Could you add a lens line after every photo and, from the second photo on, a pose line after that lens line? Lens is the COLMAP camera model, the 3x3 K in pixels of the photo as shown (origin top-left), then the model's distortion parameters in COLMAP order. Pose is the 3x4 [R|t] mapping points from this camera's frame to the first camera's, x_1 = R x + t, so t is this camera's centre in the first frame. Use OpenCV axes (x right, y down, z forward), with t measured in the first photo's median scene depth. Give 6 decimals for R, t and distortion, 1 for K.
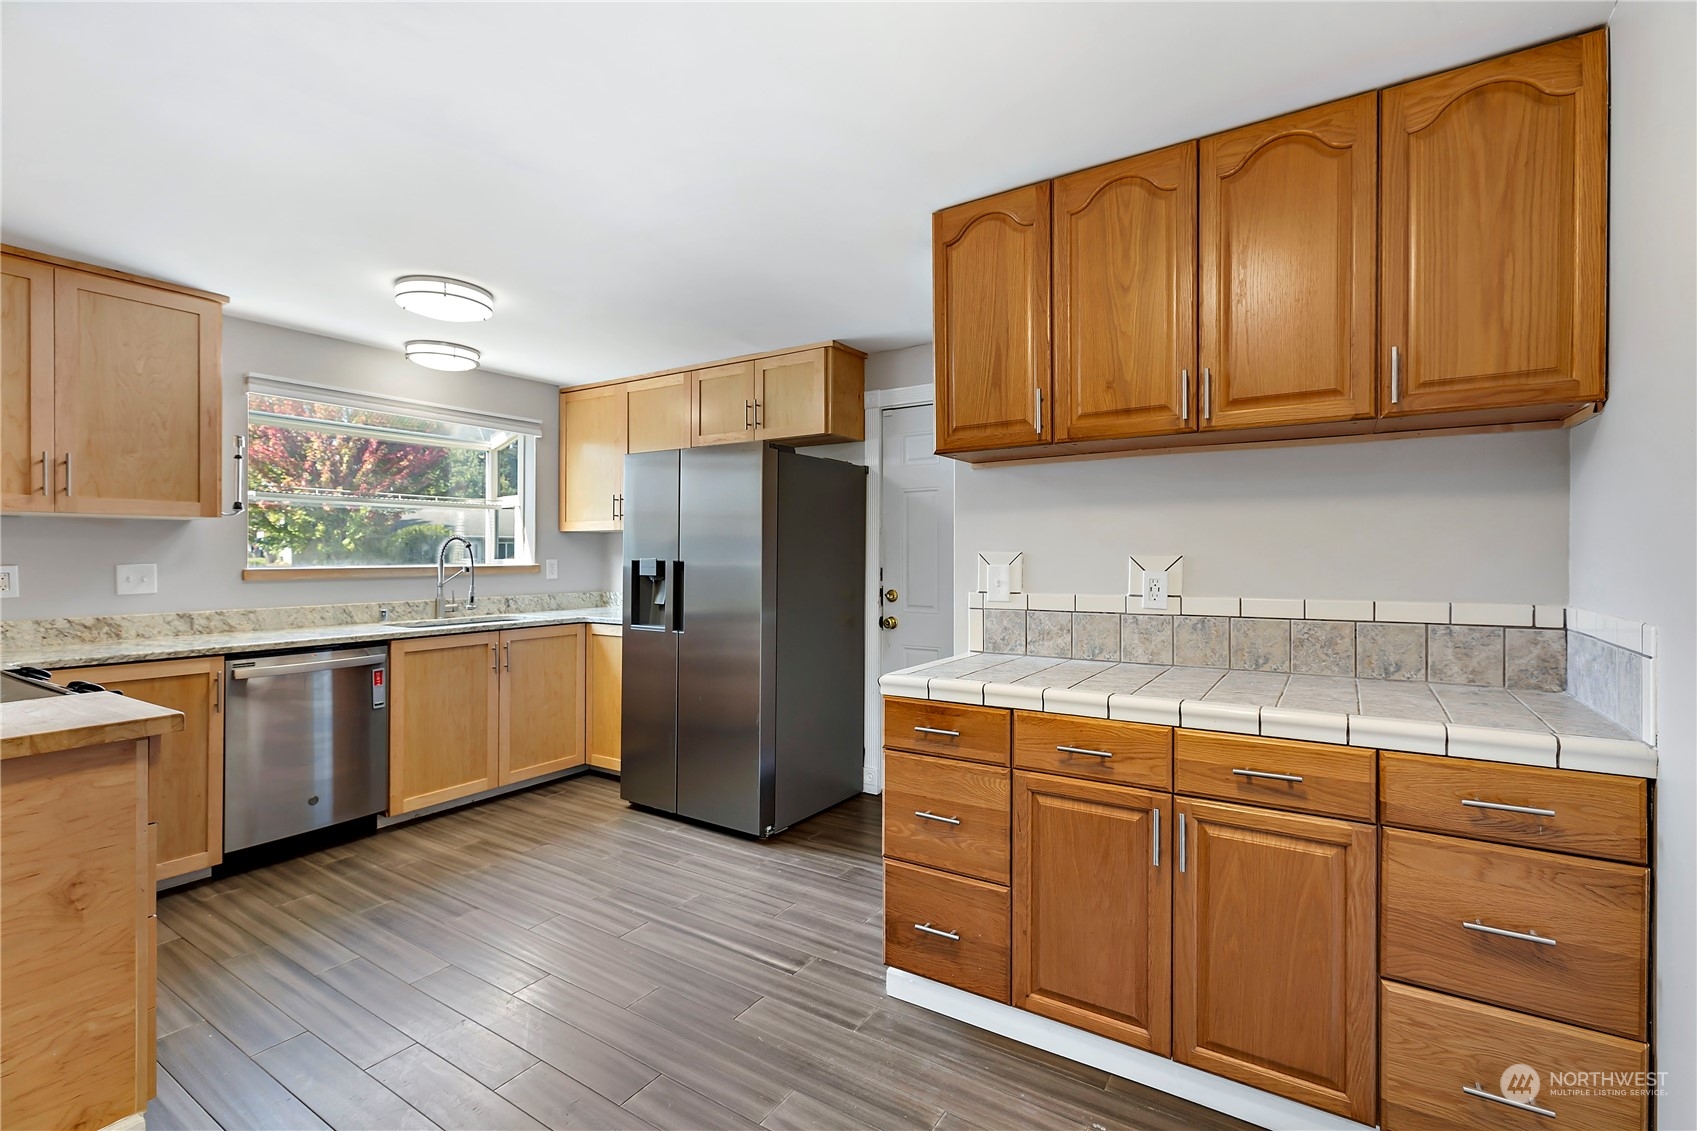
lens RADIAL K [[764.2, 0, 839.2], [0, 764.2, 556.7], [0, 0, 1]] dist [0.007531, -0.000385]
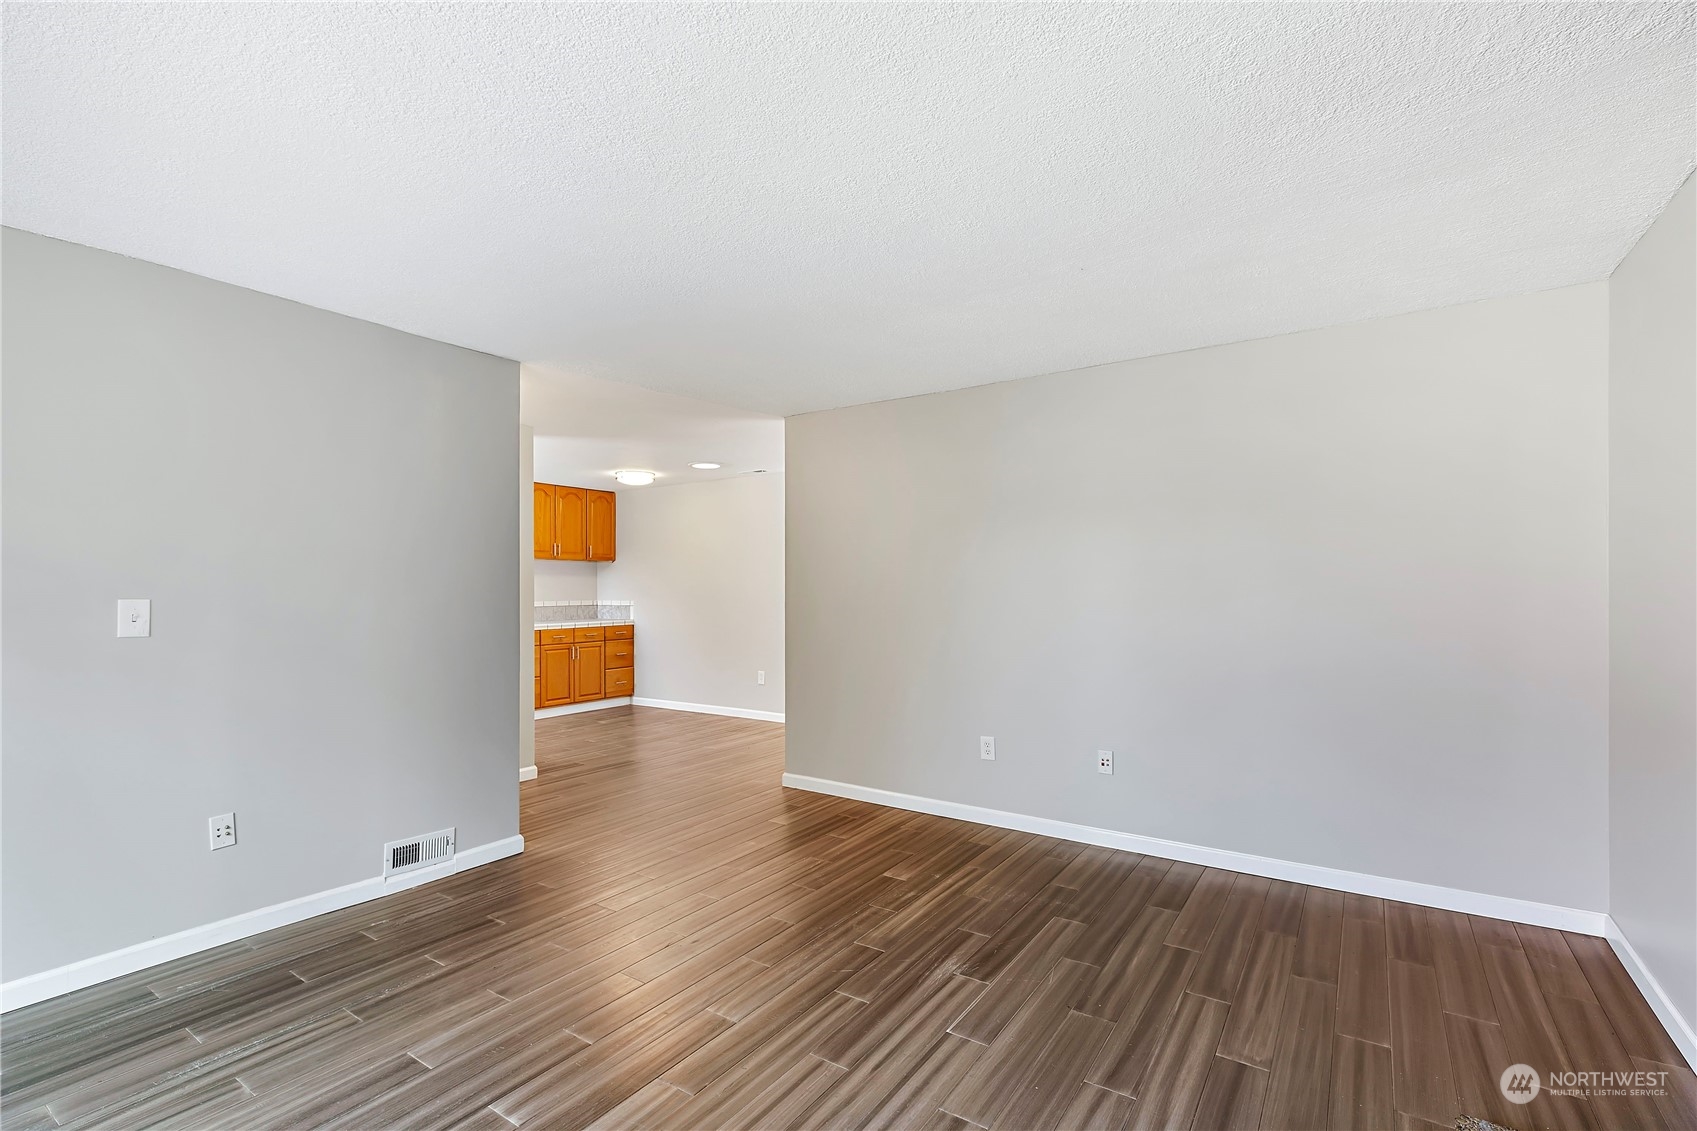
lens RADIAL K [[764.2, 0, 845.7], [0, 764.2, 596.2], [0, 0, 1]] dist [0.007531, -0.000385]
pose [[0.009964, -0.009260, 0.999907, -3.606205], [-0.001444, 0.999956, 0.009274, -0.007316], [-0.999949, -0.001536, 0.009950, -0.564176]]
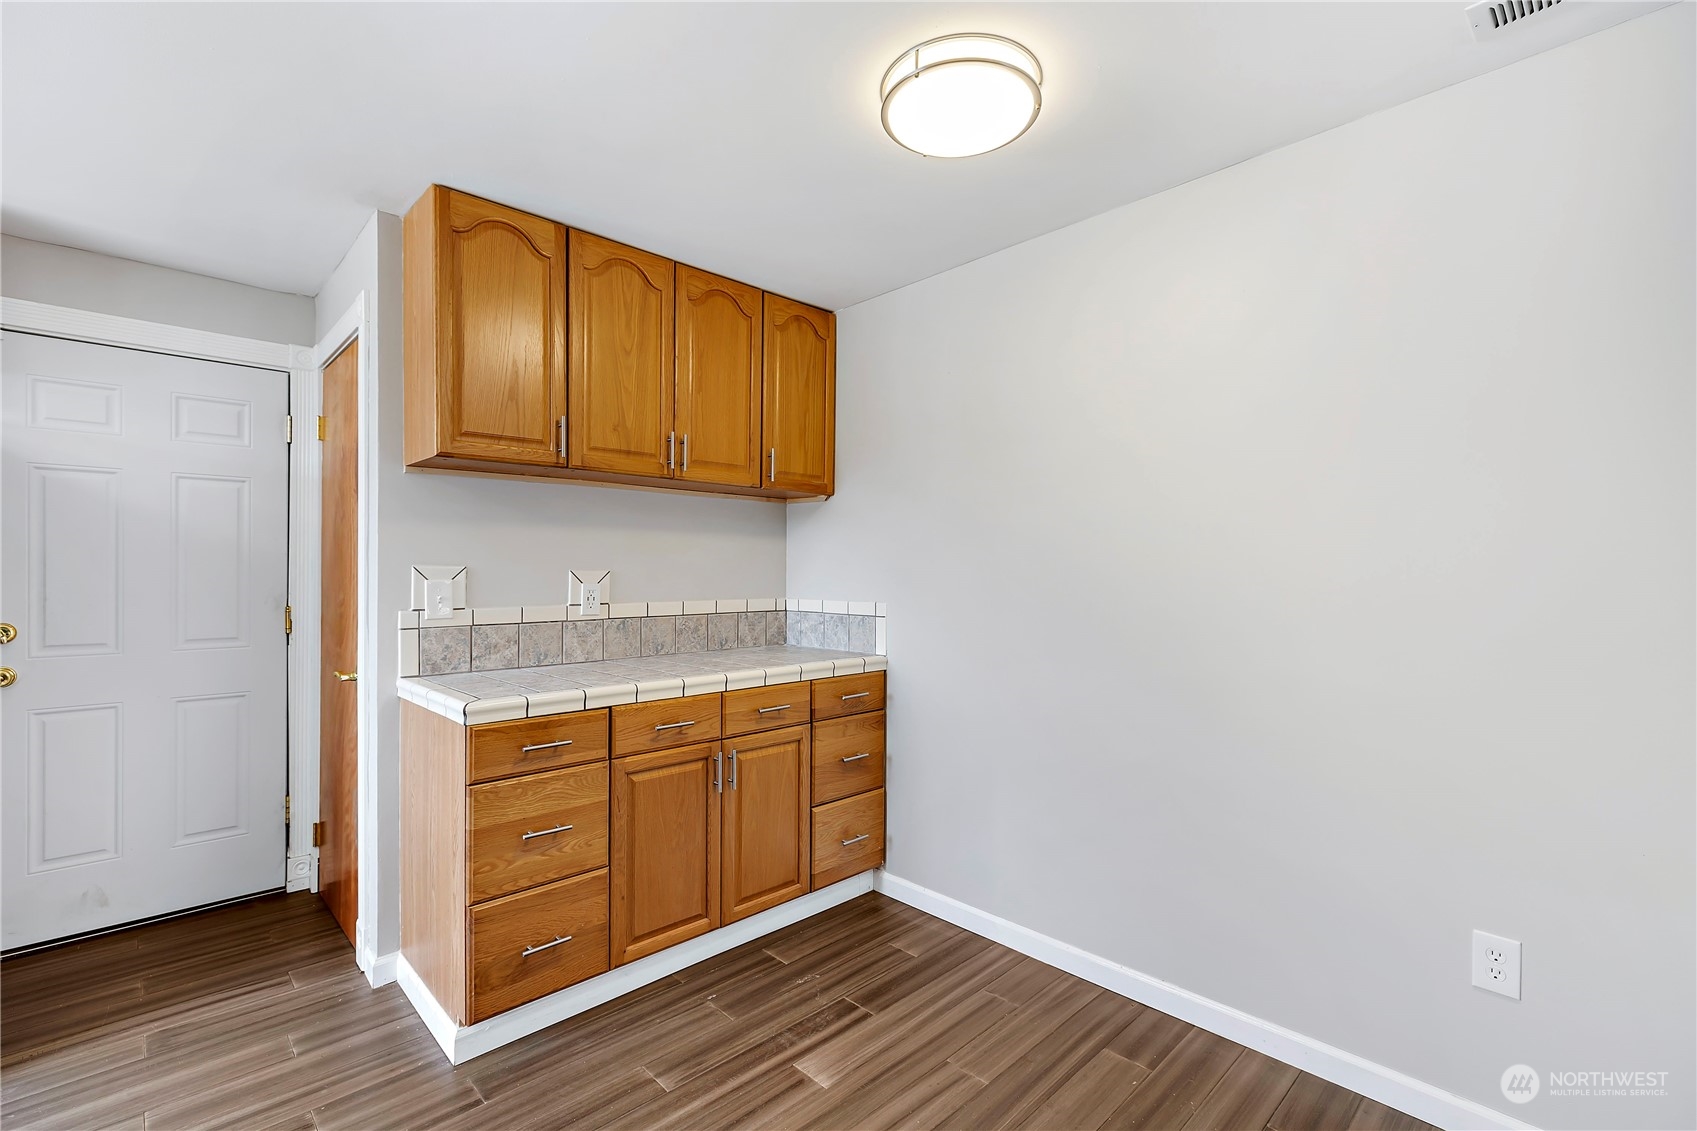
lens RADIAL K [[764.2, 0, 846.9], [0, 764.2, 575.0], [0, 0, 1]] dist [0.007531, -0.000385]
pose [[0.225249, -0.002772, 0.974297, -0.799139], [-0.003403, 0.999988, 0.003632, 0.000076], [-0.974295, -0.004134, 0.225237, 0.413986]]
